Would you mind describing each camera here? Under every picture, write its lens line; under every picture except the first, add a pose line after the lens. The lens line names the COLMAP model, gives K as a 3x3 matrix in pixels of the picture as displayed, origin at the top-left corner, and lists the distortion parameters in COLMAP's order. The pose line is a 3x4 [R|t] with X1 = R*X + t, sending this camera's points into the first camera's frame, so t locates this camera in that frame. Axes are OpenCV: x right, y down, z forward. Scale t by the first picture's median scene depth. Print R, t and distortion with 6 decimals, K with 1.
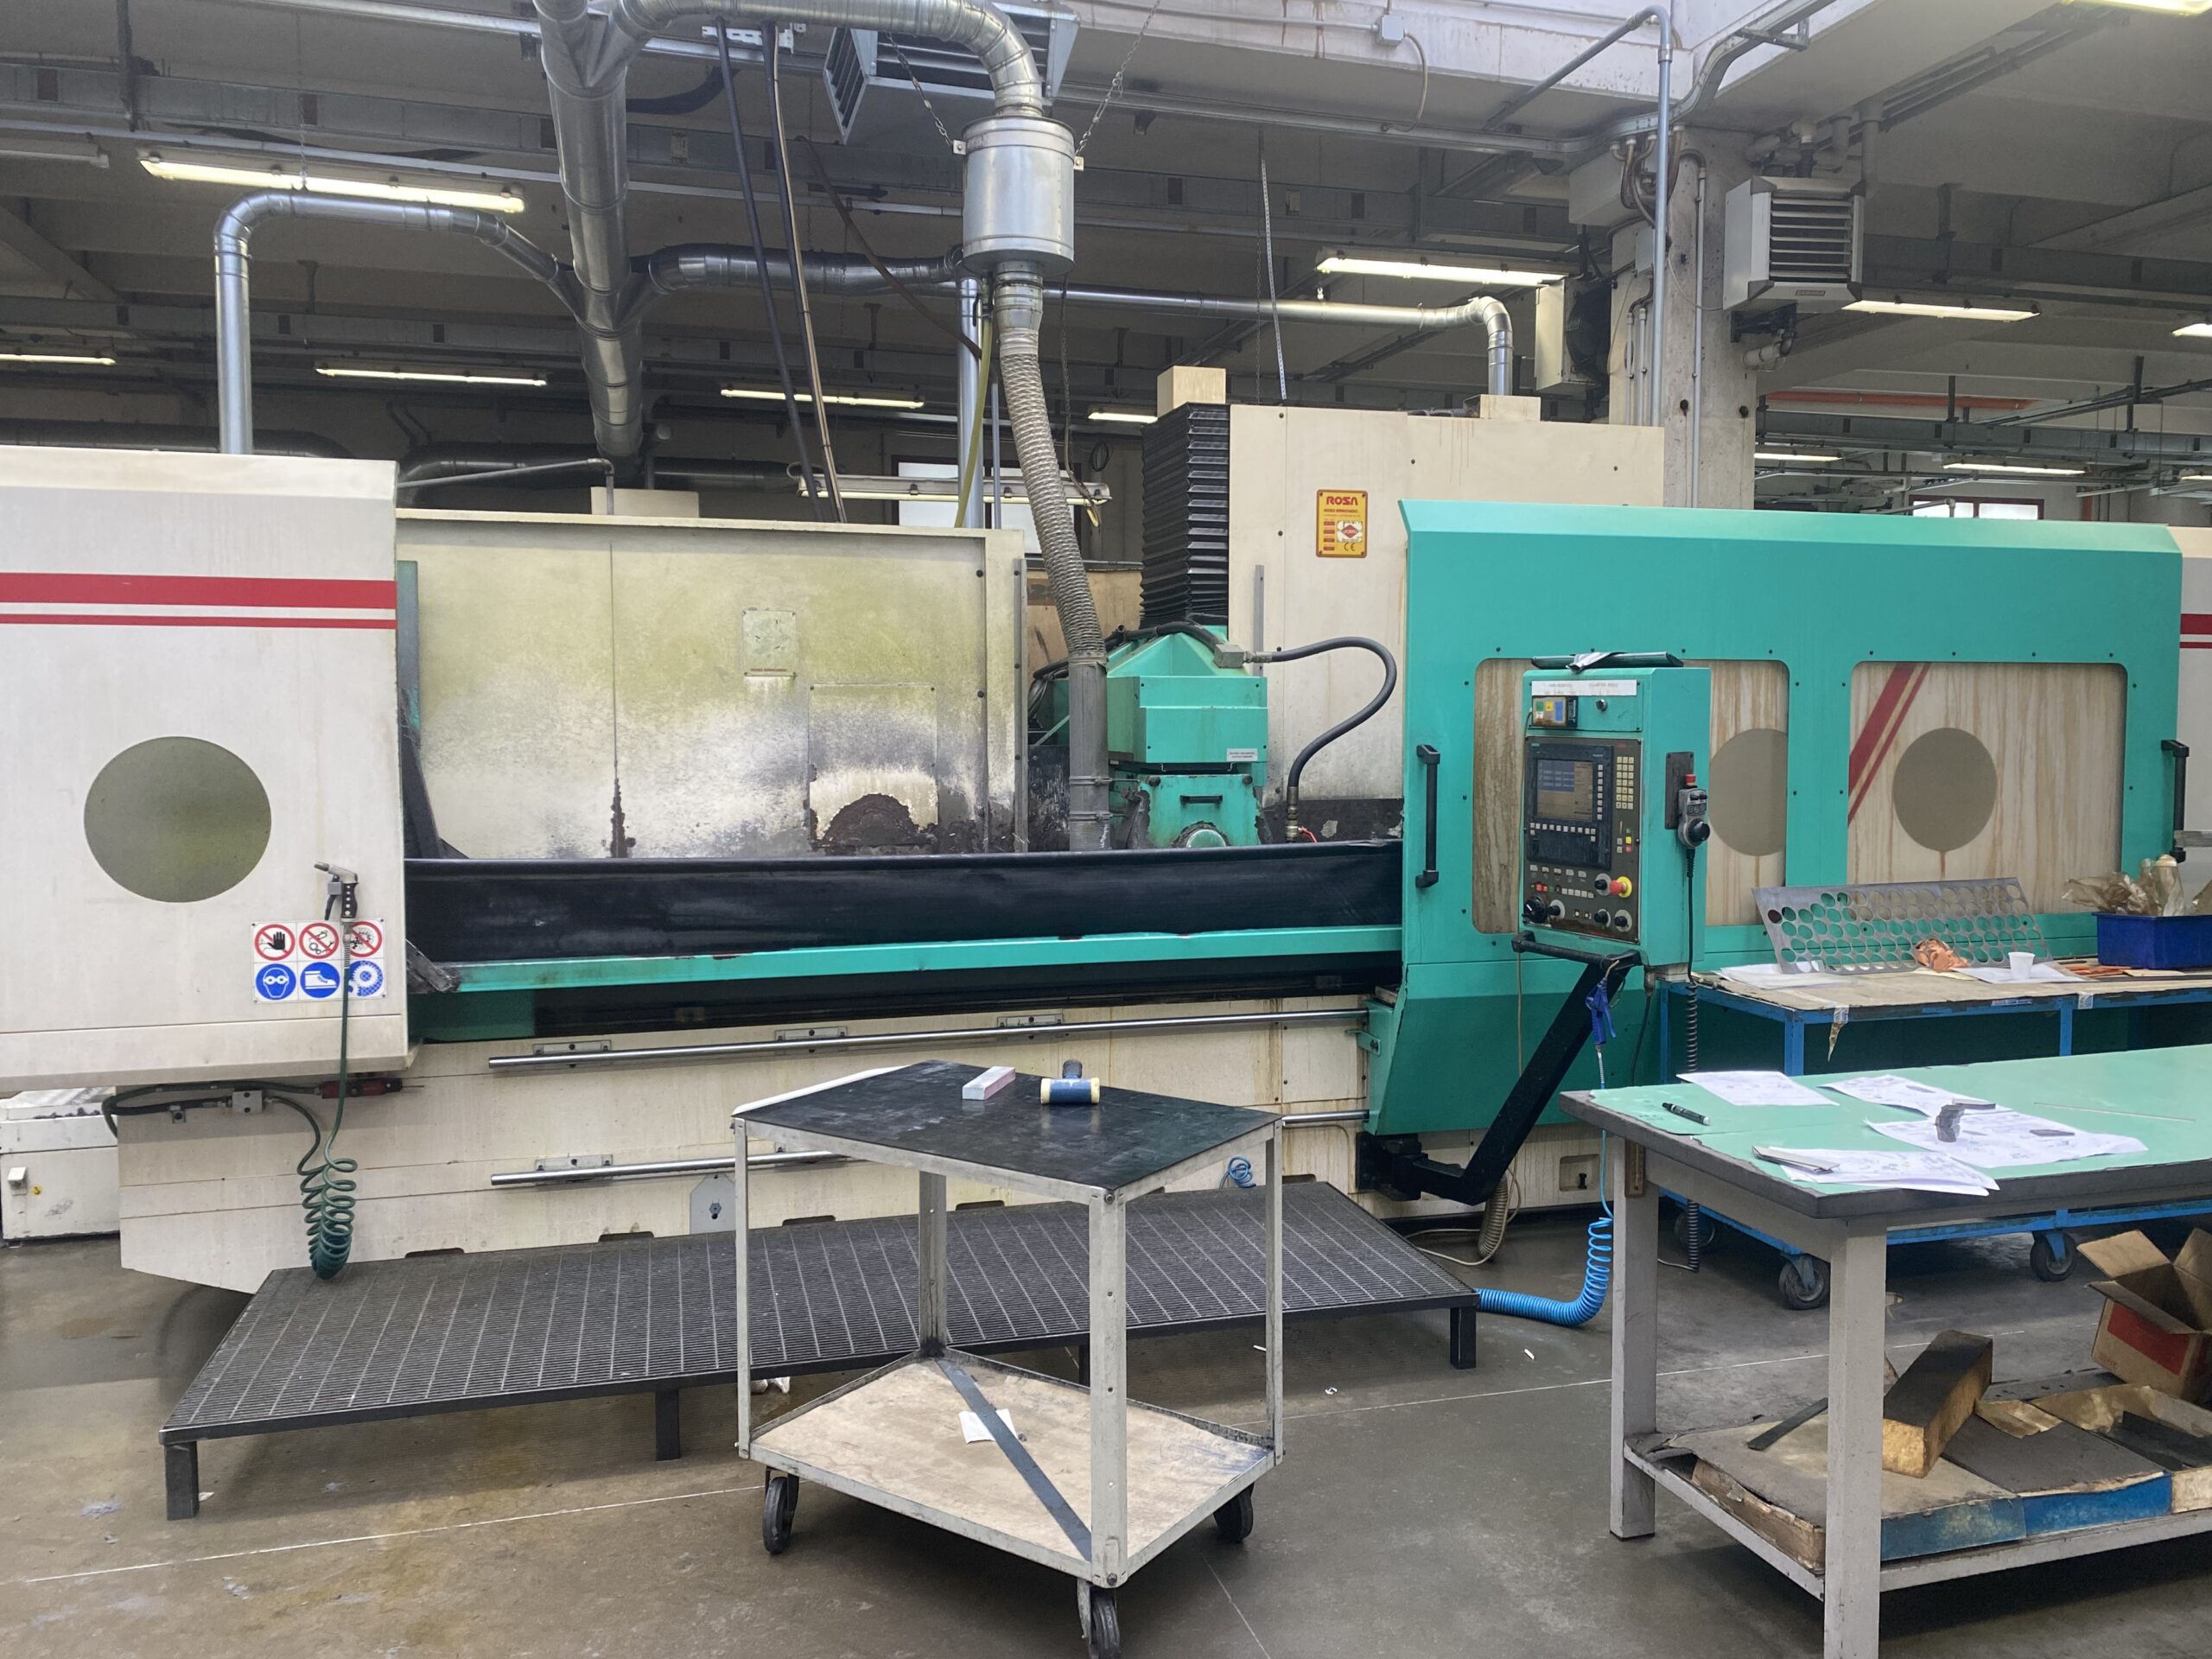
lens RADIAL K [[1678.3, 0, 1098.9], [0, 1678.3, 817.9], [0, 0, 1]] dist [0.055289, -0.103420]
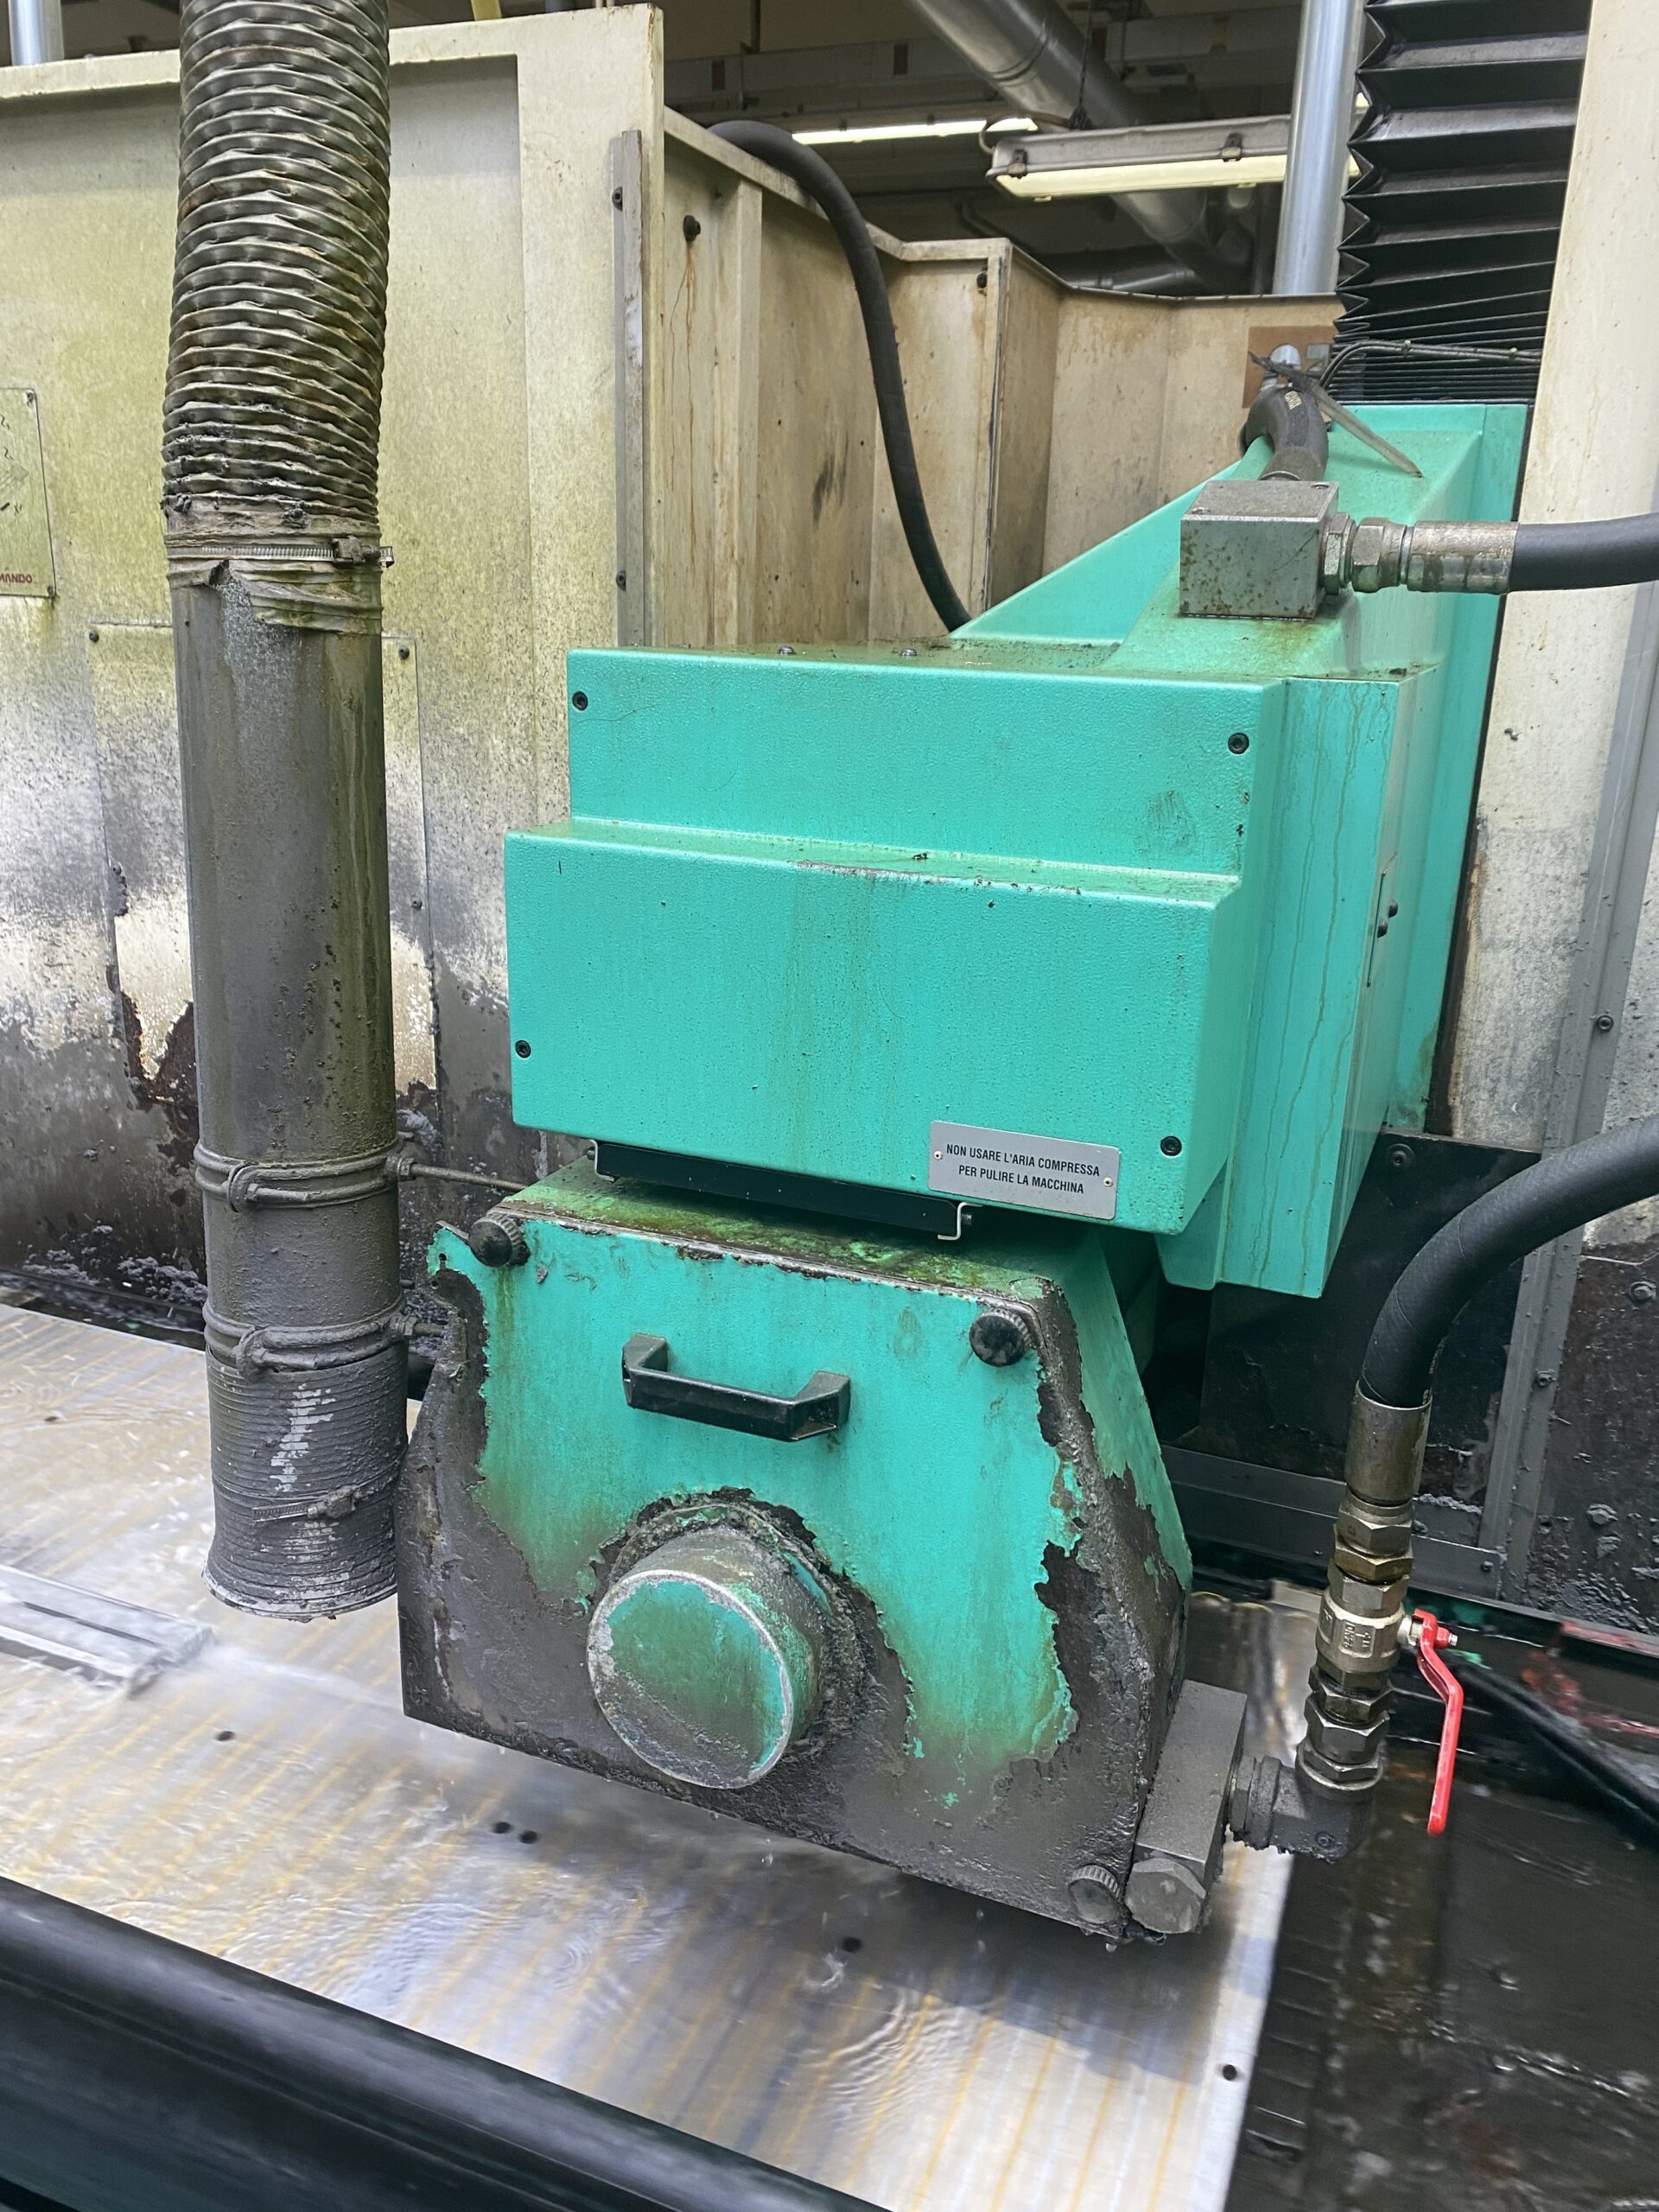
lens RADIAL K [[1678.3, 0, 838.7], [0, 1678.3, 1124.7], [0, 0, 1]] dist [0.055289, -0.103420]
pose [[0.800337, 0.202669, -0.564257, 0.153356], [-0.069924, 0.966264, 0.247882, -0.076852], [0.595459, -0.158934, 0.787508, 0.808886]]
